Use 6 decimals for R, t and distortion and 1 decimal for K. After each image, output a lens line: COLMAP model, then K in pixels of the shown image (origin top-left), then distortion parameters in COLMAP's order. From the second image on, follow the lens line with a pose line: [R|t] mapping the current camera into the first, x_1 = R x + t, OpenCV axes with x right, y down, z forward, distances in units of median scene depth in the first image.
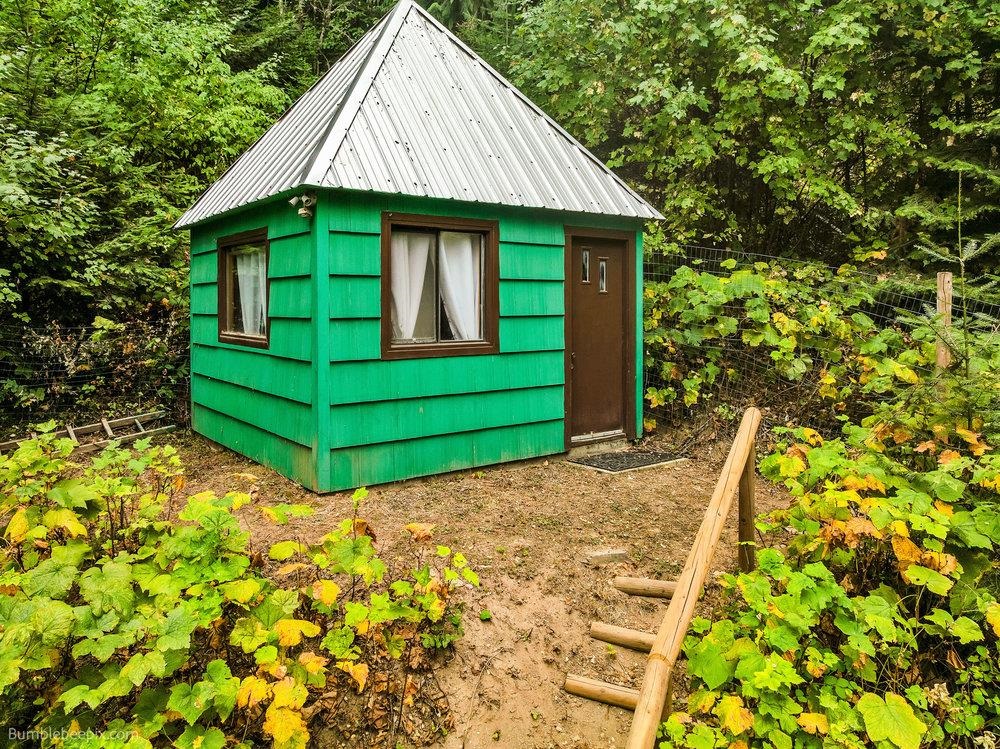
lens RADIAL K [[727.0, 0, 500.0], [0, 727.0, 374.5], [0, 0, 1]] dist [-0.038906, -0.002739]
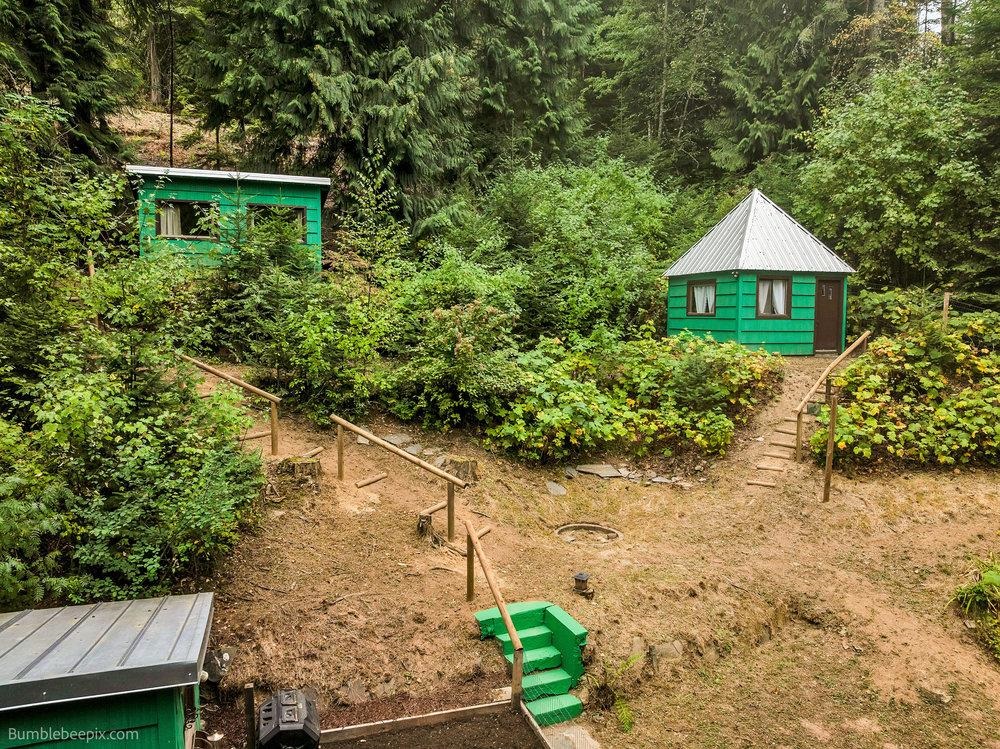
lens RADIAL K [[727.0, 0, 500.0], [0, 727.0, 374.5], [0, 0, 1]] dist [-0.038906, -0.002739]
pose [[0.944297, 0.032730, -0.327464, -0.132977], [-0.037524, 0.999261, -0.008331, 0.236647], [0.326949, 0.020155, 0.944827, -1.952221]]
